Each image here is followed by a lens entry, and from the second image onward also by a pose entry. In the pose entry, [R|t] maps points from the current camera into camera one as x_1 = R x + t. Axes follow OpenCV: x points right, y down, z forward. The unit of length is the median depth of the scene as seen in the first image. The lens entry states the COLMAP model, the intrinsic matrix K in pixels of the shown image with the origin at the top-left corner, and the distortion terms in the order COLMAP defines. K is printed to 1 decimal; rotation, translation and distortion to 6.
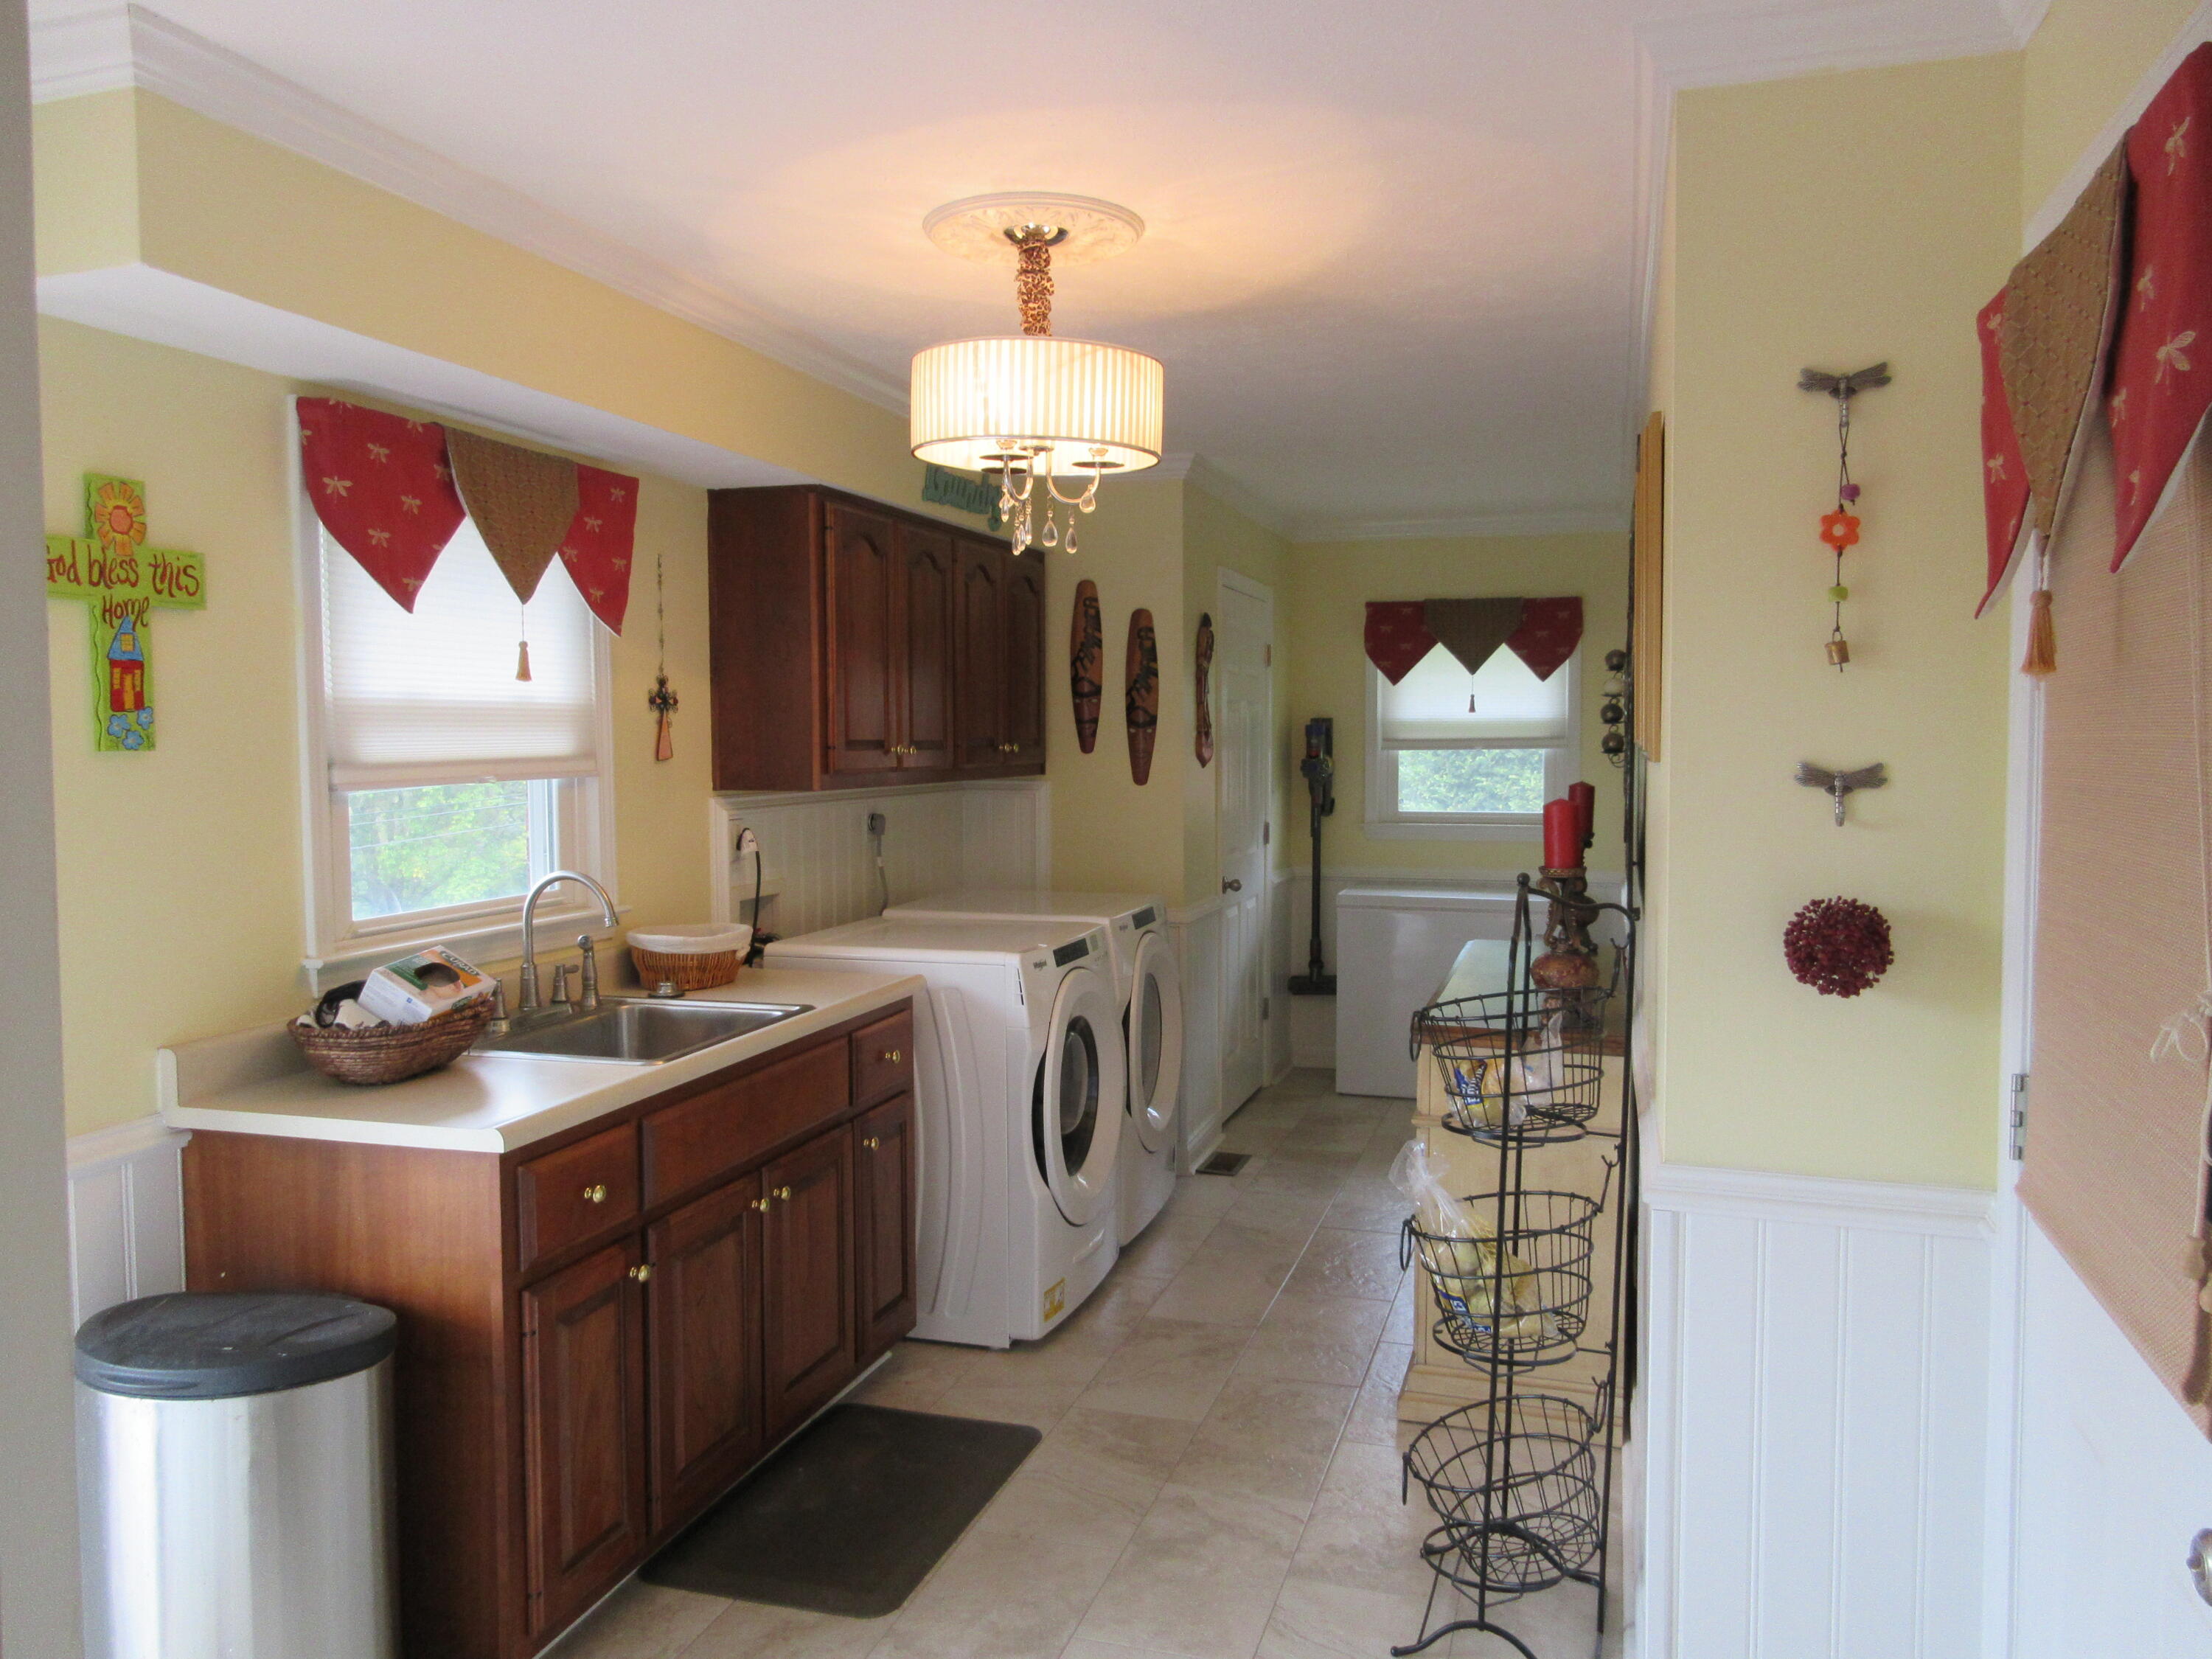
lens RADIAL K [[1654.6, 0, 1105.0], [0, 1654.6, 815.5], [0, 0, 1]] dist [0.022908, -0.005707]
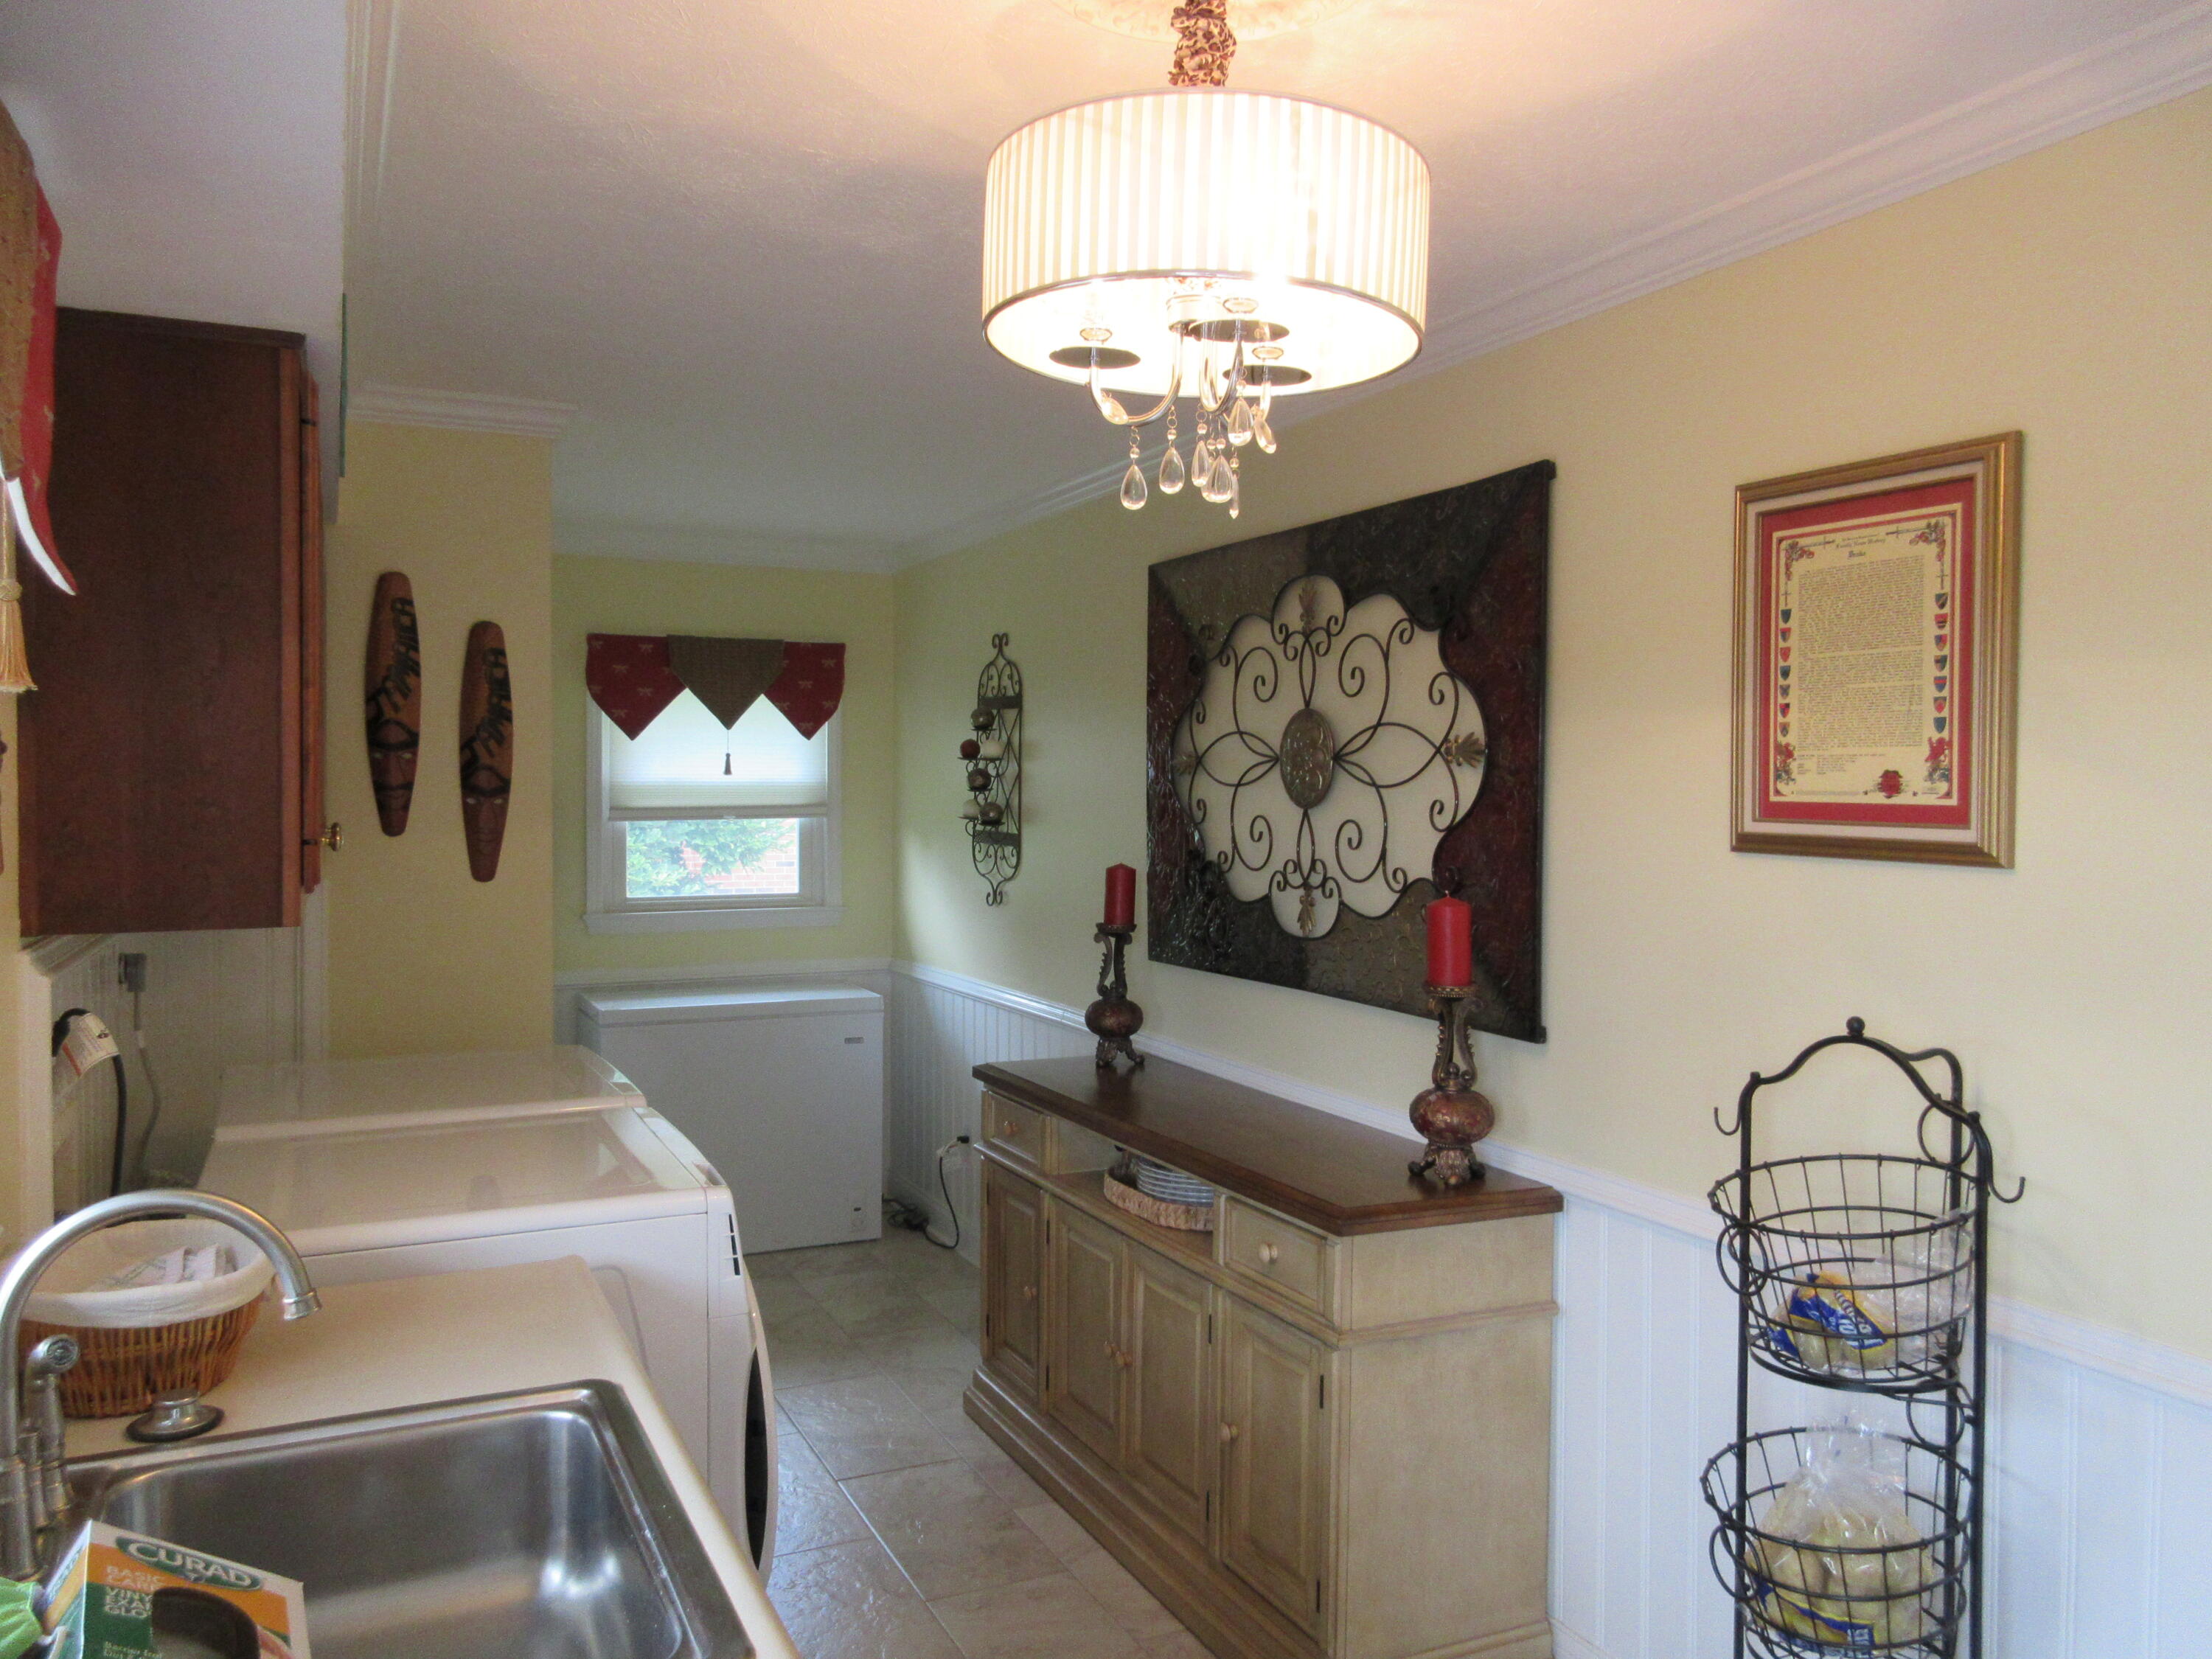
lens RADIAL K [[1654.6, 0, 1099.6], [0, 1654.6, 832.1], [0, 0, 1]] dist [0.022908, -0.005707]
pose [[0.744960, -0.015014, 0.666940, -0.227912], [0.031162, 0.999439, -0.012309, -0.020823], [-0.666381, 0.029953, 0.745010, 0.305266]]
